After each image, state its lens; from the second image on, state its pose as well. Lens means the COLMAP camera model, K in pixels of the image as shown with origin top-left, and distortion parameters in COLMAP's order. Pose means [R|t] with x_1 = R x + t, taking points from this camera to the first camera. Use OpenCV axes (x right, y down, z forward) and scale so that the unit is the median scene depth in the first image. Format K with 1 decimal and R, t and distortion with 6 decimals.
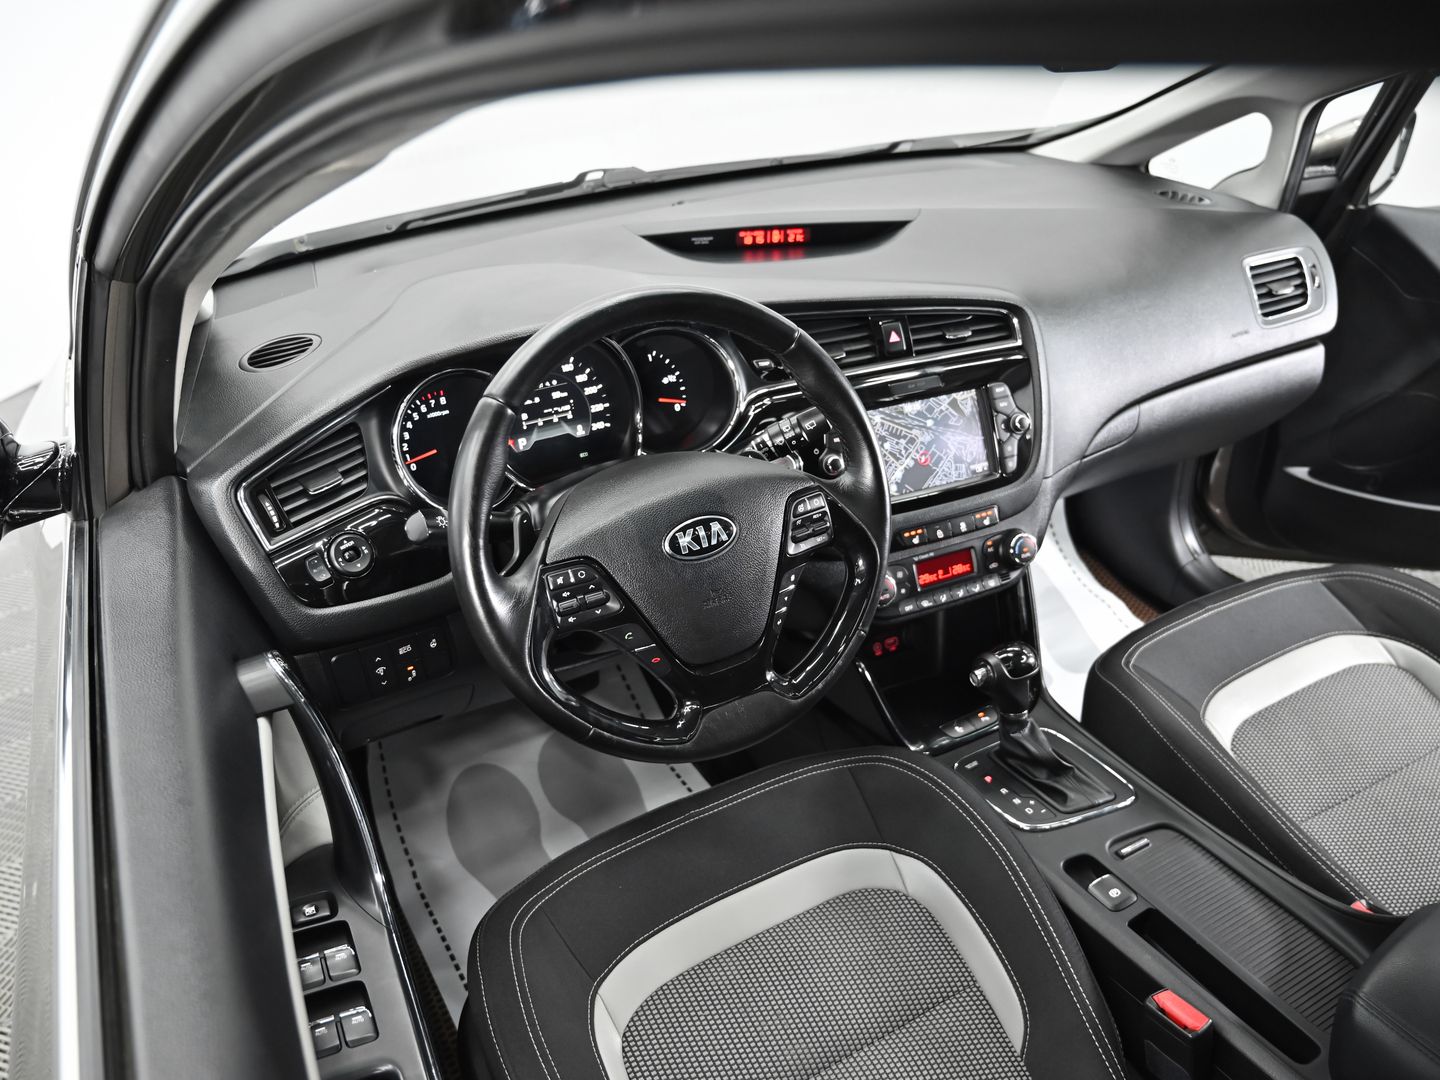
lens RADIAL K [[1057.3, 0, 720.0], [0, 1057.3, 540.0], [0, 0, 1]] dist [-0.002144, 0.000834]
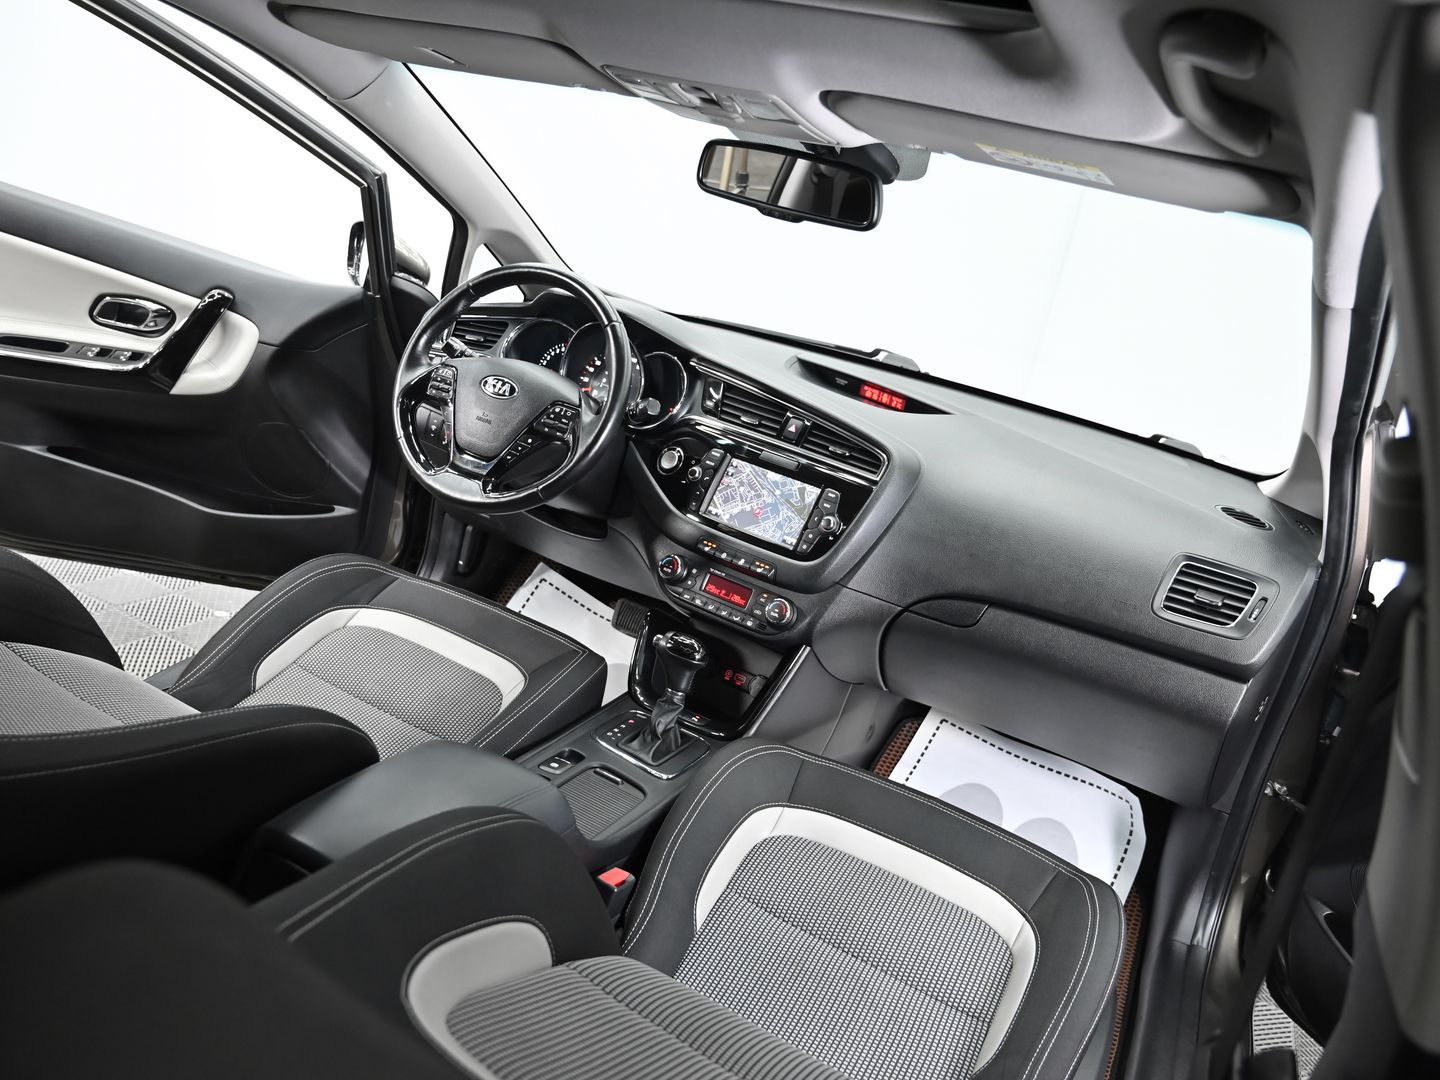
lens RADIAL K [[1057.3, 0, 720.0], [0, 1057.3, 540.0], [0, 0, 1]] dist [-0.002144, 0.000834]
pose [[0.545267, 0.391322, -0.741317, 1.168799], [-0.606055, 0.794994, -0.026120, 0.016467], [0.579121, 0.463521, 0.670647, 0.087869]]
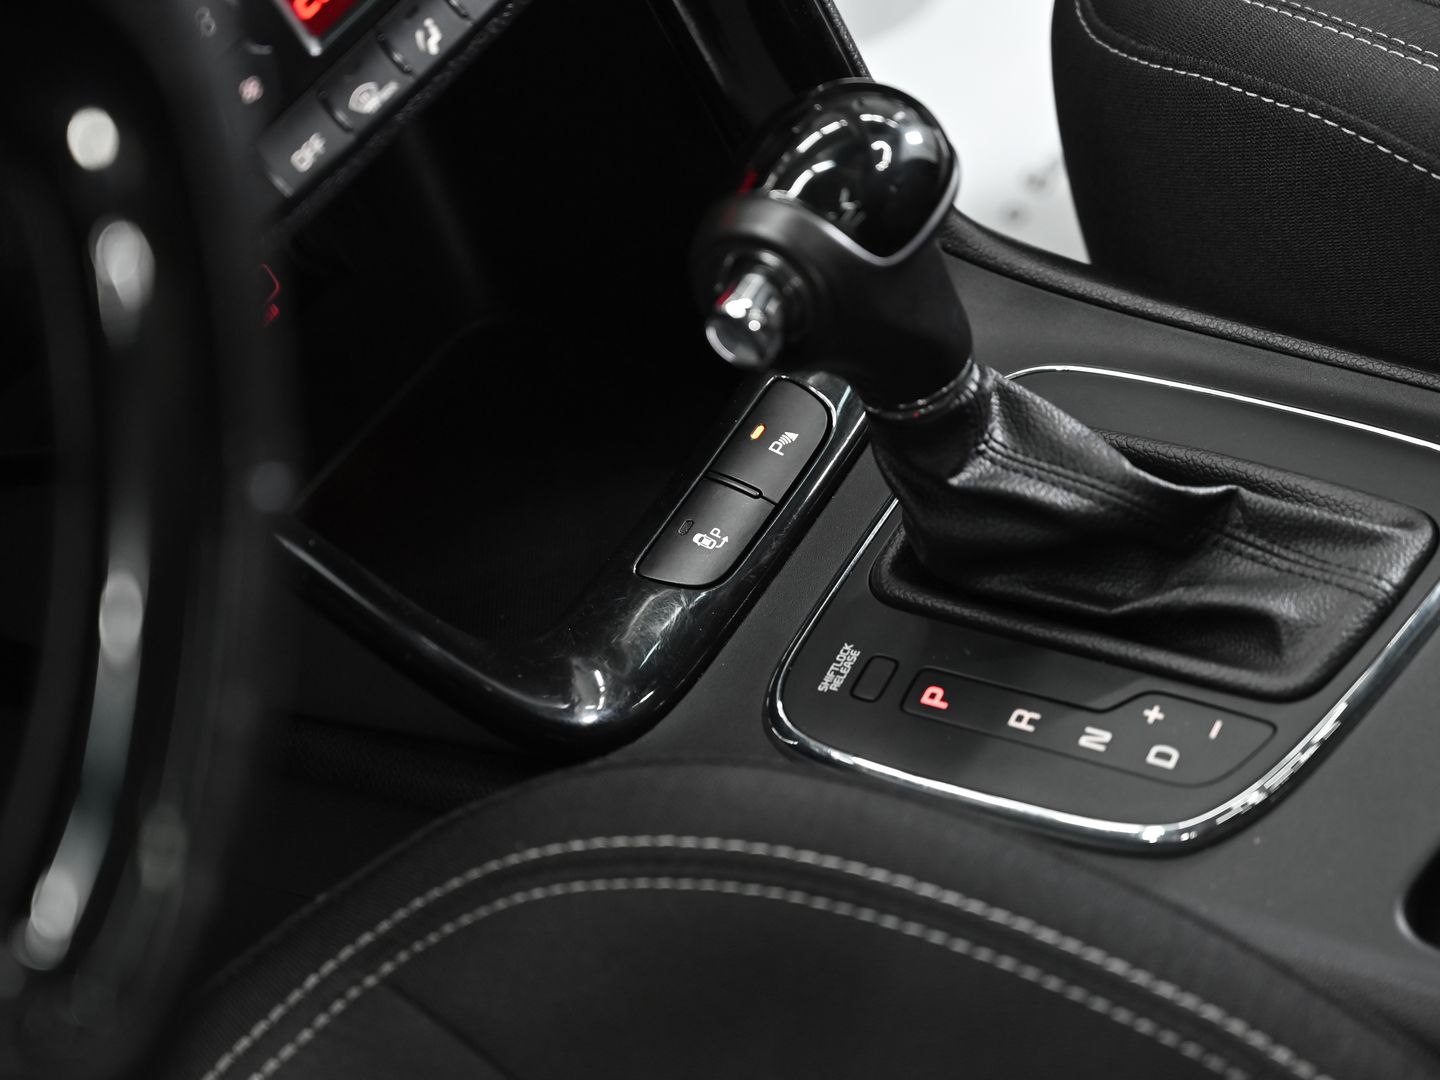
lens RADIAL K [[3238.4, 0, 720.0], [0, 3238.4, 540.0], [0, 0, 1]] dist [0.051581, -0.802884]
pose [[0.846154, -0.455182, 0.277187, 0.037642], [0.376160, 0.878538, 0.294405, -0.024794], [-0.377528, -0.144846, 0.914600, 0.382754]]
